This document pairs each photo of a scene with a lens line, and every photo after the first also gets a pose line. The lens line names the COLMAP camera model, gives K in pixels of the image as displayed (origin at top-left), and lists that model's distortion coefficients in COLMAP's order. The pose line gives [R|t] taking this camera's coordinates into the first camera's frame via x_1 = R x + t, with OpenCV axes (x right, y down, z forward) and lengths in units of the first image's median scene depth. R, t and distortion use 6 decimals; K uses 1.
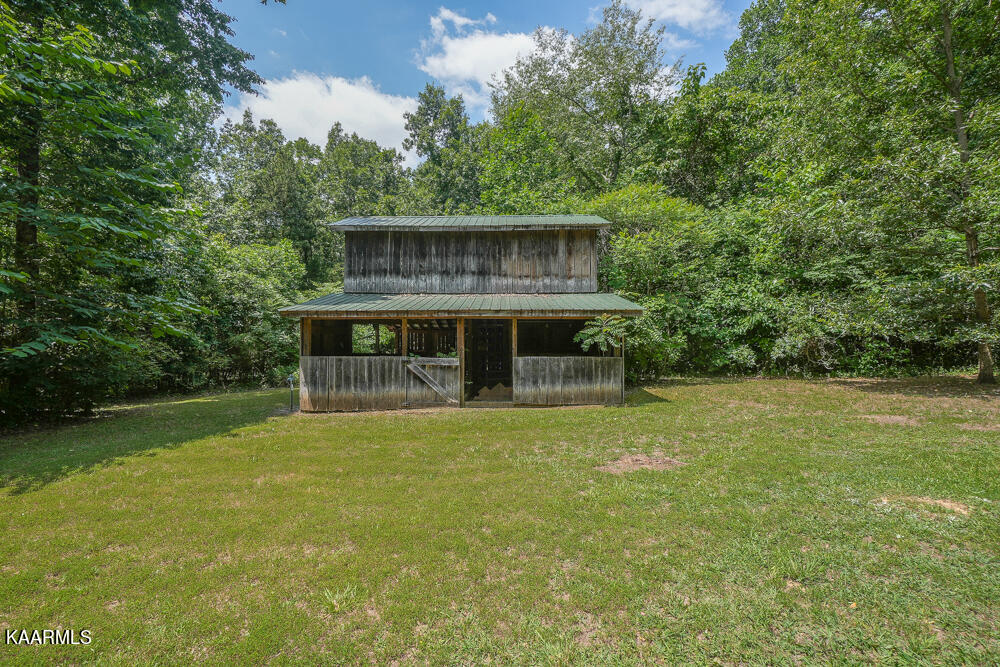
lens RADIAL K [[438.2, 0, 484.4], [0, 438.2, 334.9], [0, 0, 1]] dist [-0.039881, 0.000901]
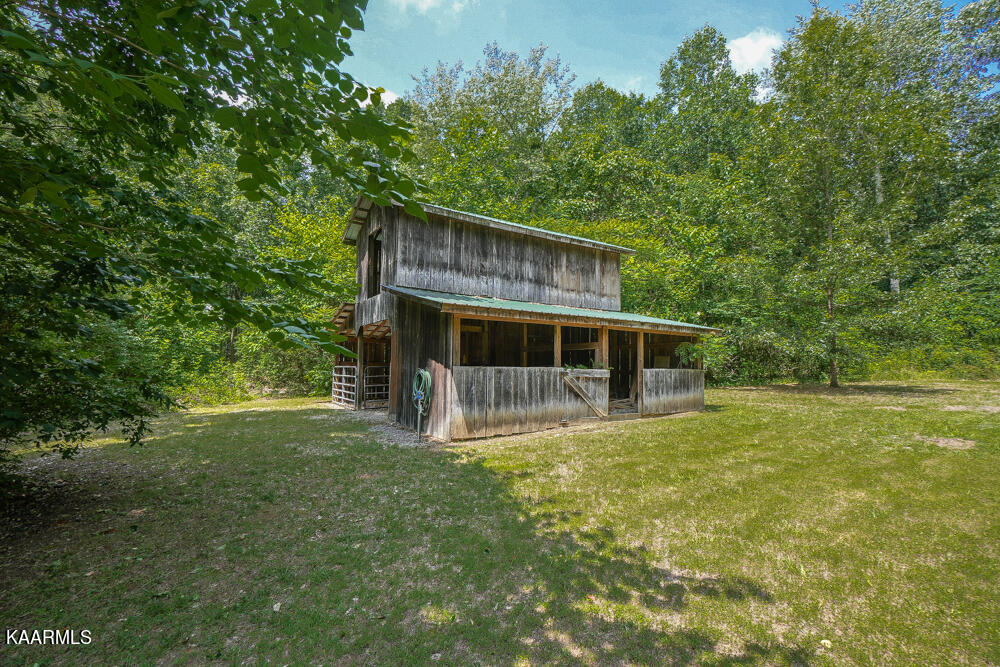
lens RADIAL K [[438.2, 0, 484.4], [0, 438.2, 334.9], [0, 0, 1]] dist [-0.039881, 0.000901]
pose [[0.833727, 0.050374, 0.549875, -0.642159], [-0.031525, 0.998548, -0.043678, 0.021309], [-0.551277, 0.019081, 0.834104, 0.273404]]
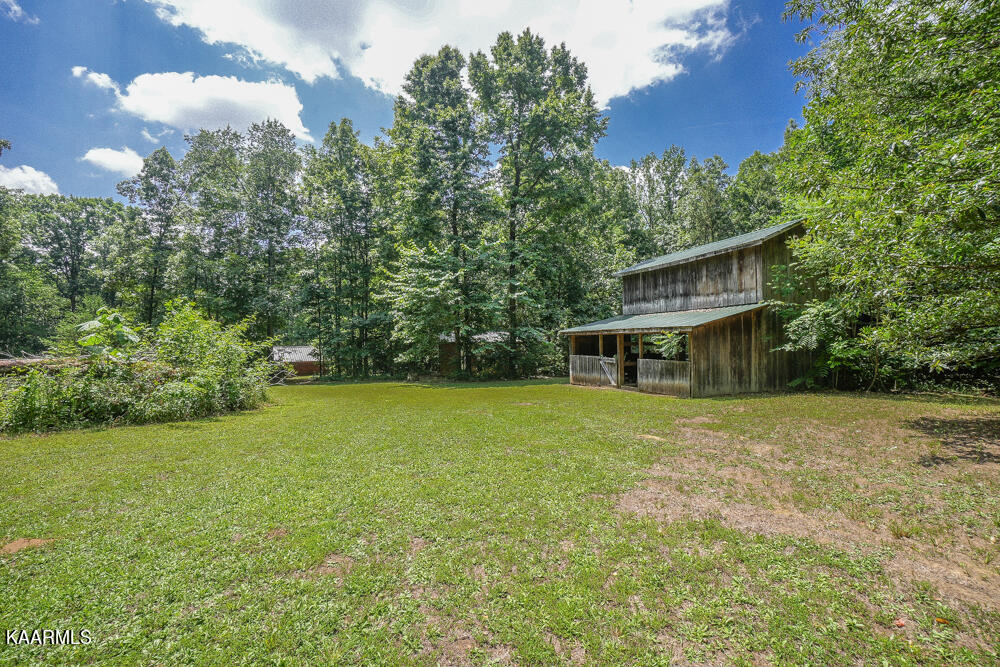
lens RADIAL K [[438.2, 0, 484.4], [0, 438.2, 334.9], [0, 0, 1]] dist [-0.039881, 0.000901]
pose [[0.338347, -0.017604, -0.940857, 1.049400], [0.037323, 0.999289, -0.005276, -0.036594], [0.940281, -0.033330, 0.338763, -0.022409]]
